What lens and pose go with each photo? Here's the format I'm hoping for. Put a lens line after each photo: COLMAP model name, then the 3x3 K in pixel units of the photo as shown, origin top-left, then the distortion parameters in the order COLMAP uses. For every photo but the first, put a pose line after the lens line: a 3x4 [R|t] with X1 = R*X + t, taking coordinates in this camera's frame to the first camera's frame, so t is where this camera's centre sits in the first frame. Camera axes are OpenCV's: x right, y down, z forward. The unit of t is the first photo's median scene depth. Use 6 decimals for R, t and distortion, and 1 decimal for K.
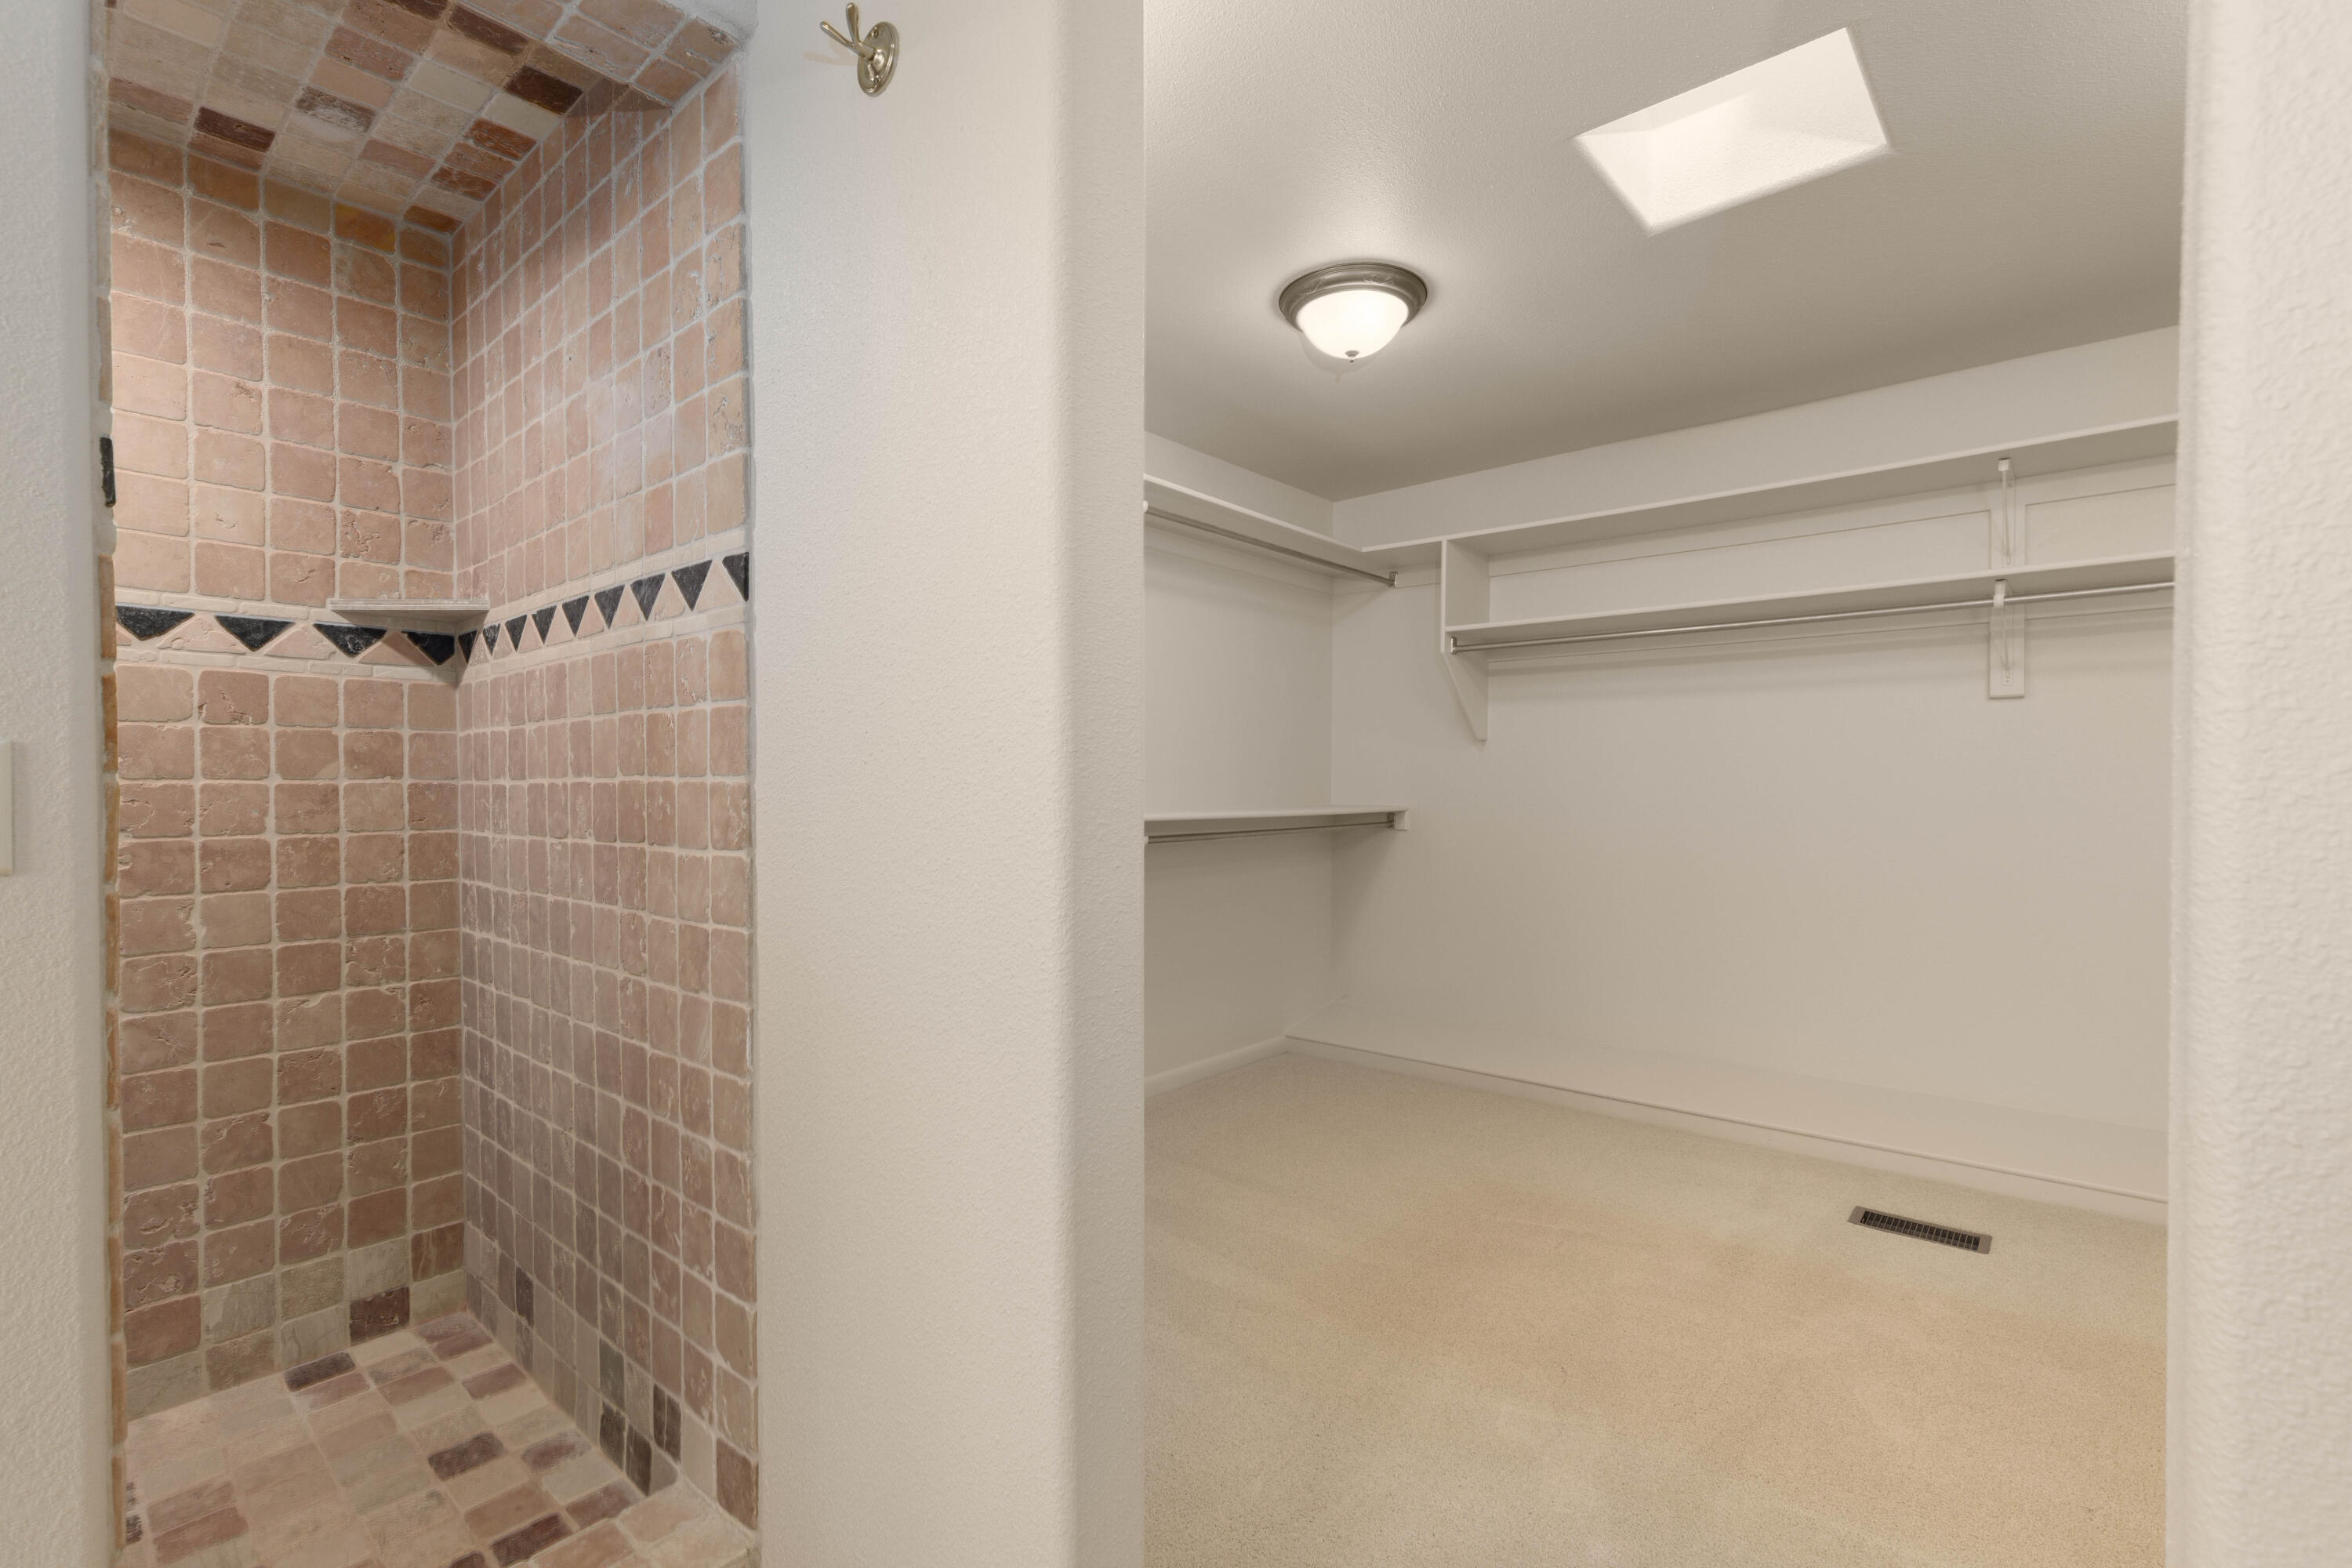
lens RADIAL K [[1049.6, 0, 1181.1], [0, 1049.6, 789.7], [0, 0, 1]] dist [0.001941, -0.000679]
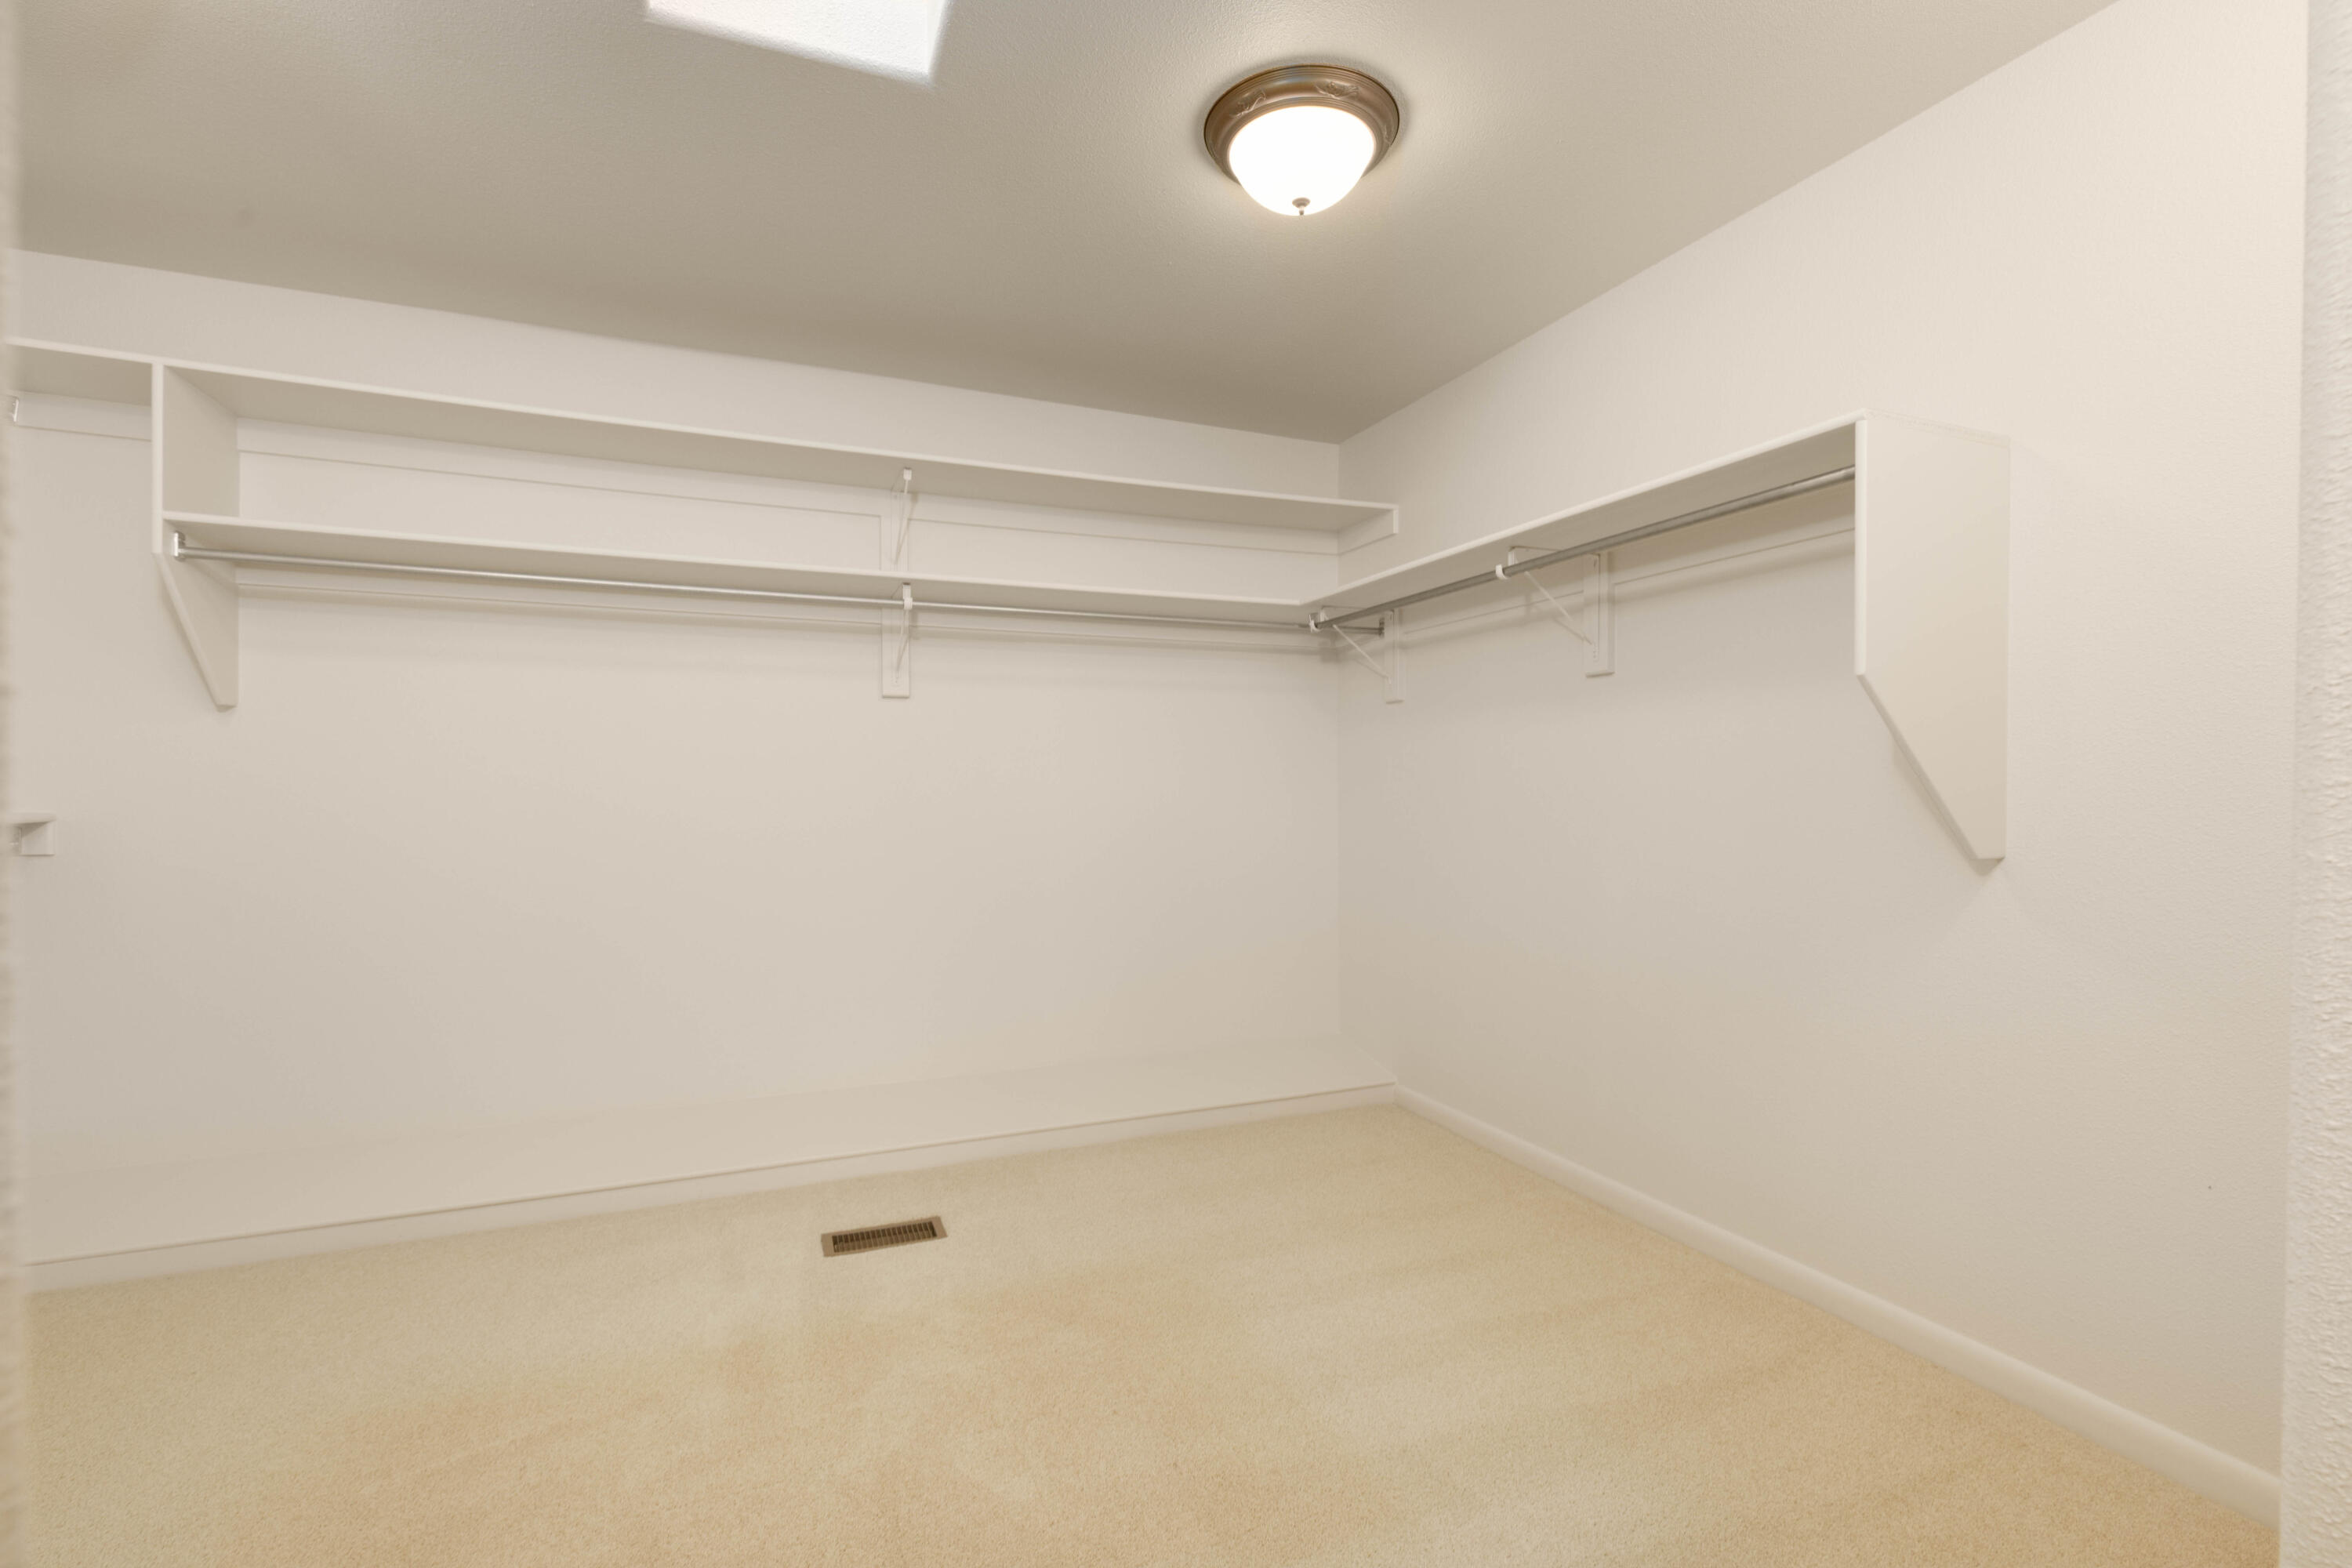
lens RADIAL K [[1049.6, 0, 1173.0], [0, 1049.6, 799.2], [0, 0, 1]] dist [0.001941, -0.000679]
pose [[0.440103, -0.012694, 0.897857, -0.043532], [0.001587, 0.999910, 0.013359, 0.001368], [-0.897946, -0.004455, 0.440084, 0.300451]]
